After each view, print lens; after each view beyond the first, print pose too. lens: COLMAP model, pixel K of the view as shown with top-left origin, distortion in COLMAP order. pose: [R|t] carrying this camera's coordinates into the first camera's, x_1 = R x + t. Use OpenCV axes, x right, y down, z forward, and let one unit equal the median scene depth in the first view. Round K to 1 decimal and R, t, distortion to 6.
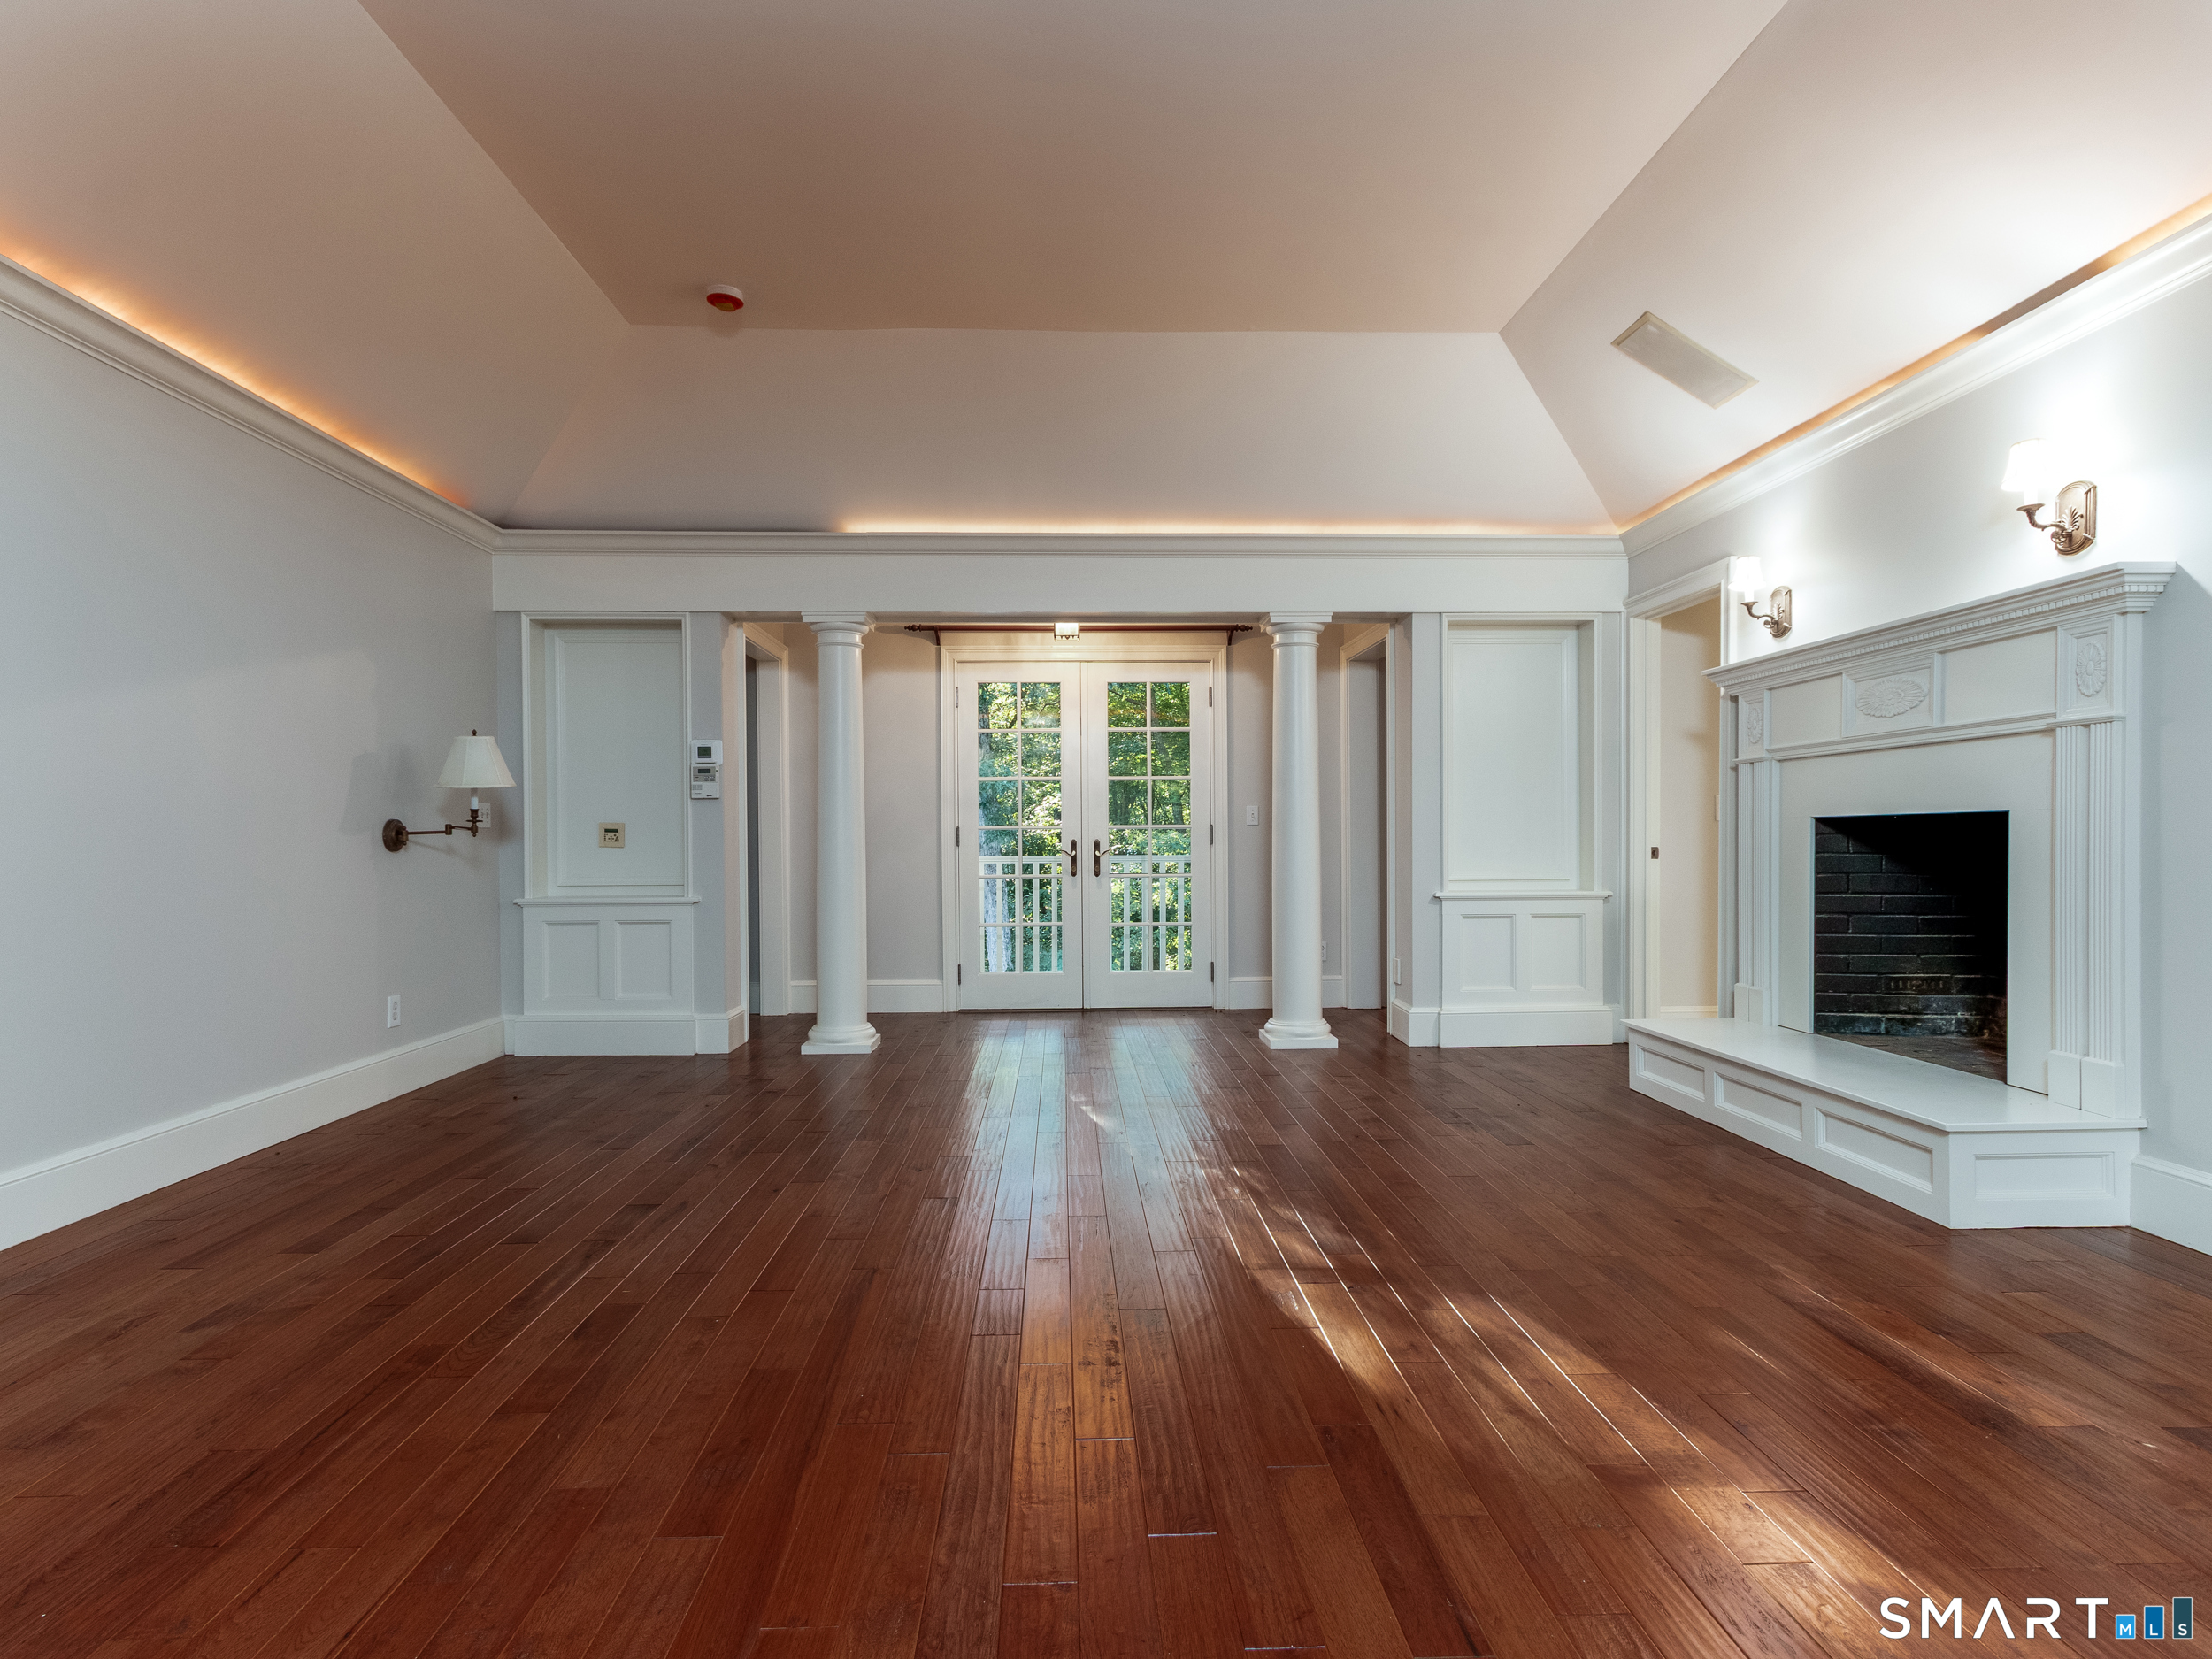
lens RADIAL K [[1194.0, 0, 1103.9], [0, 1194.0, 835.7], [0, 0, 1]] dist [0.004435, 0.000598]
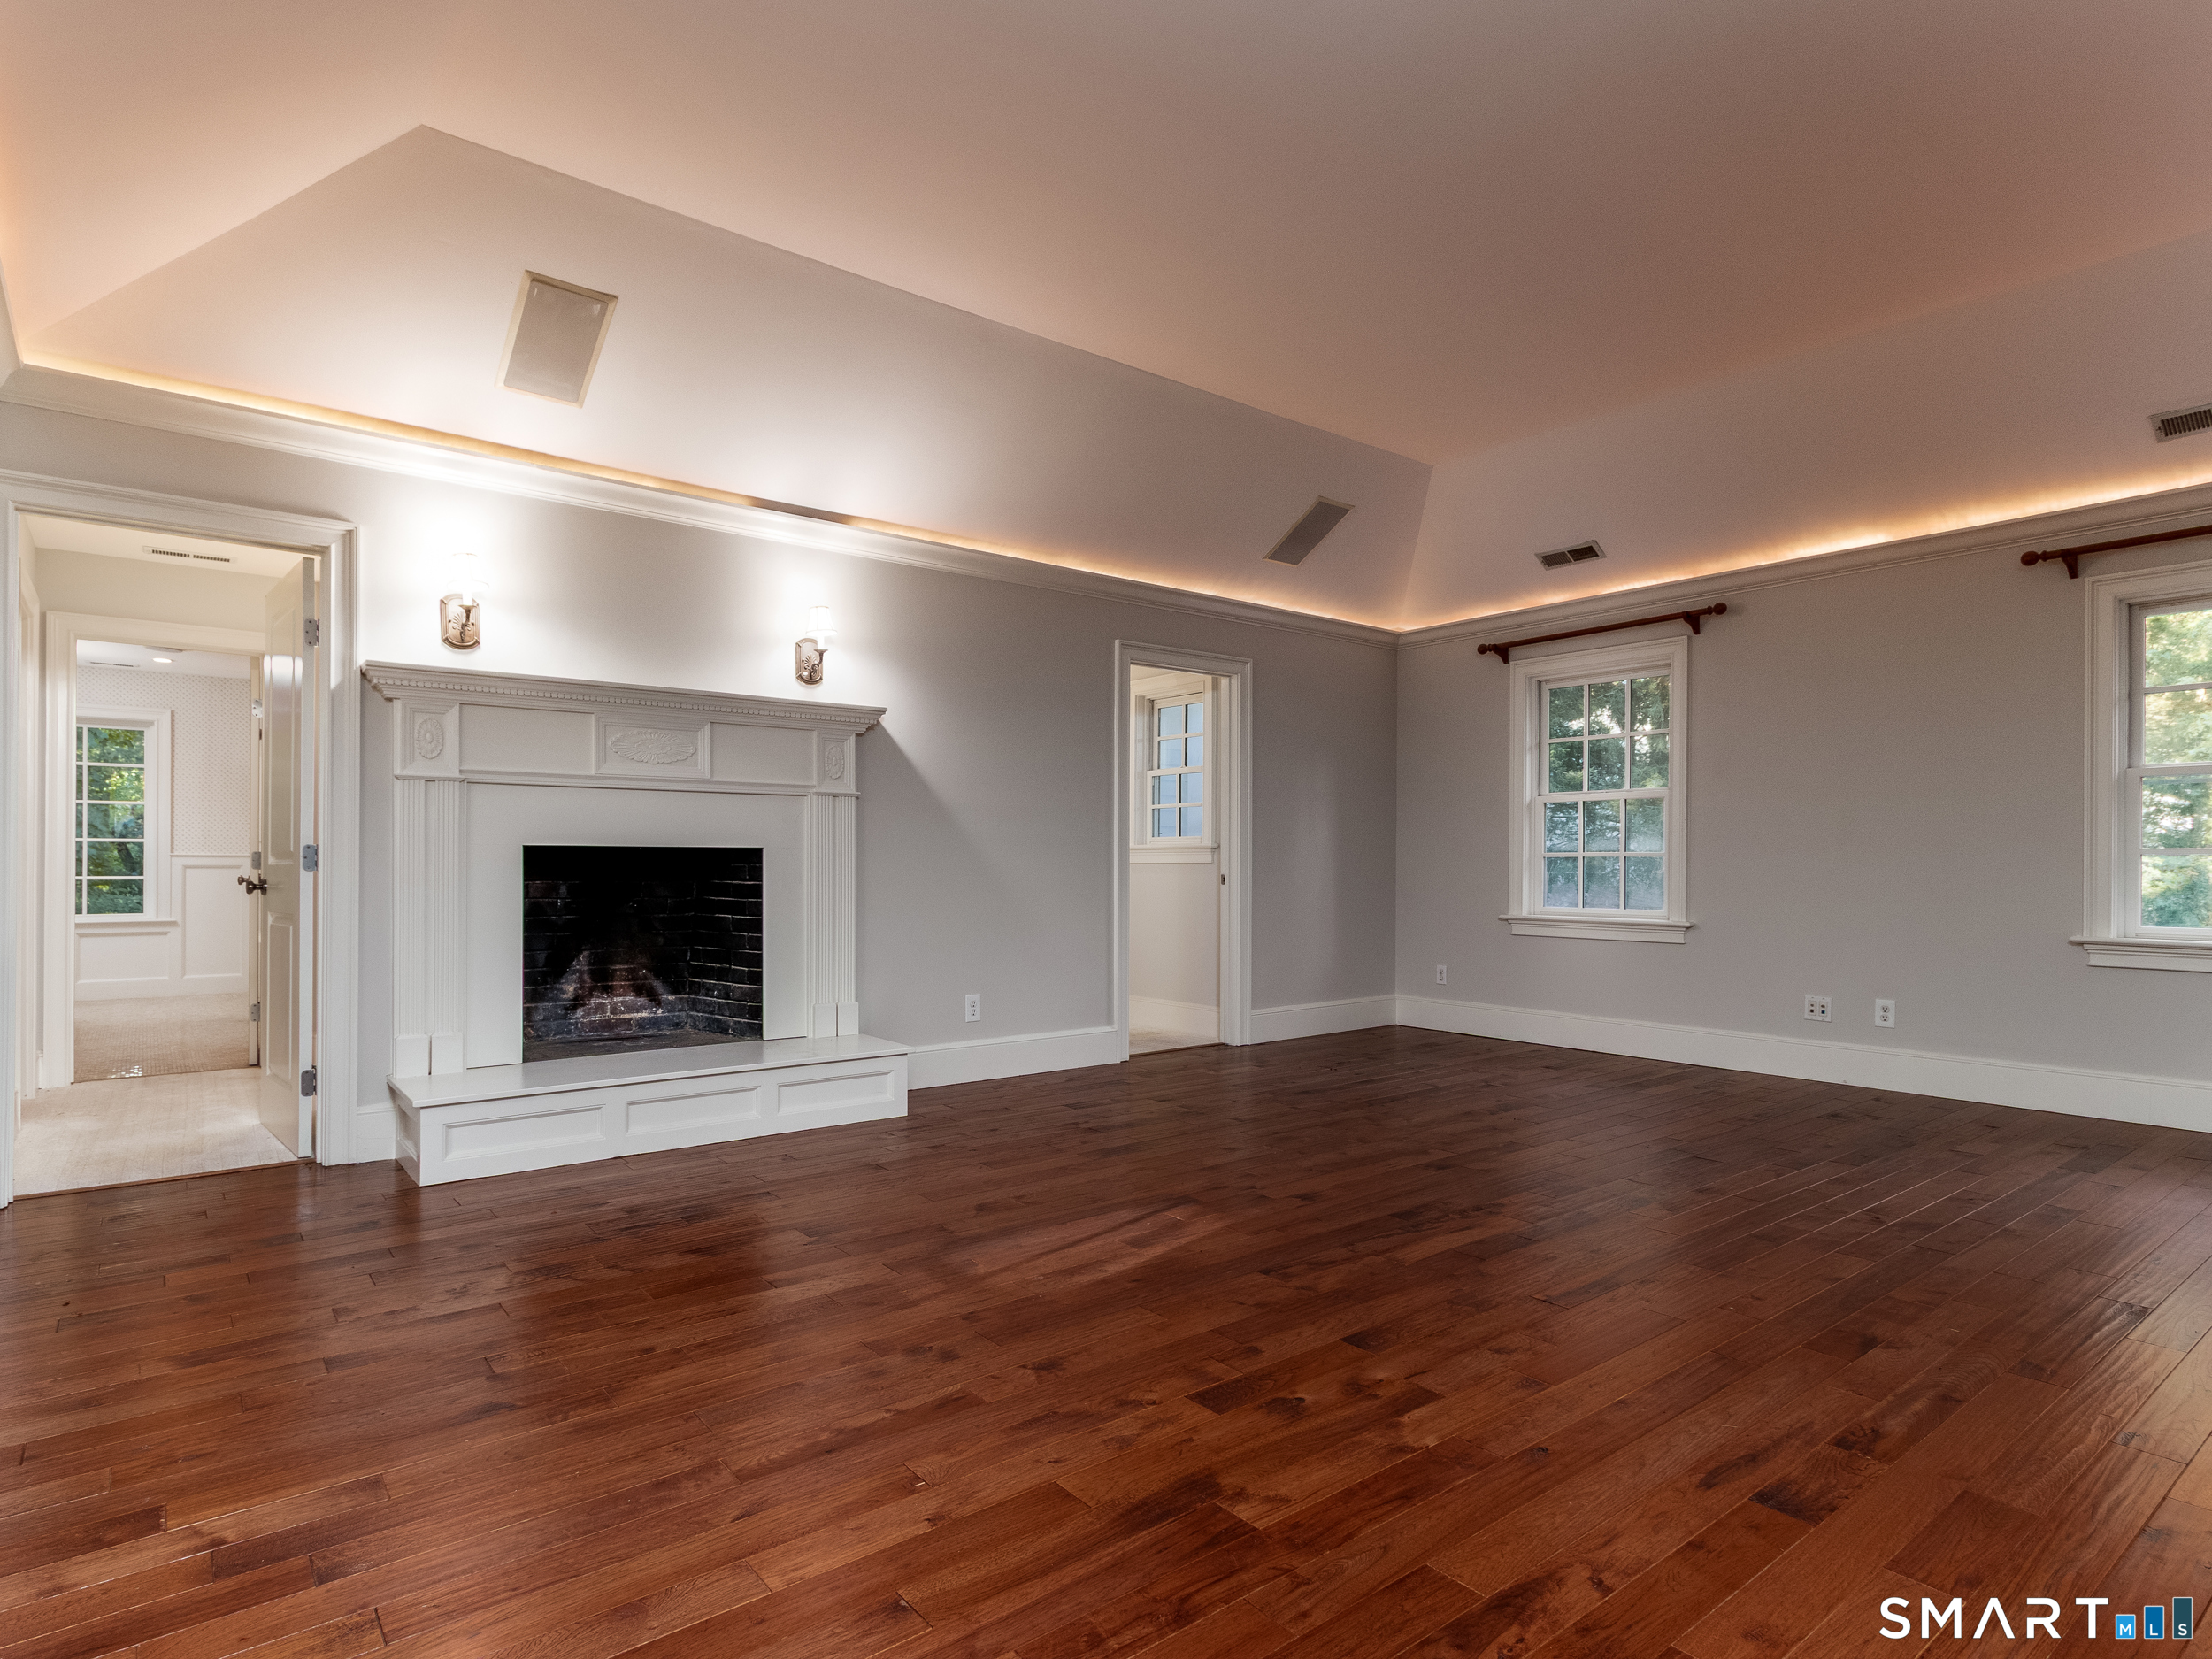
lens RADIAL K [[1194.0, 0, 1079.6], [0, 1194.0, 872.0], [0, 0, 1]] dist [0.004435, 0.000598]
pose [[-0.579182, -0.000721, 0.815198, -0.613195], [-0.003865, 0.999991, -0.001862, 0.007862], [-0.815189, -0.004230, -0.579179, 1.496892]]
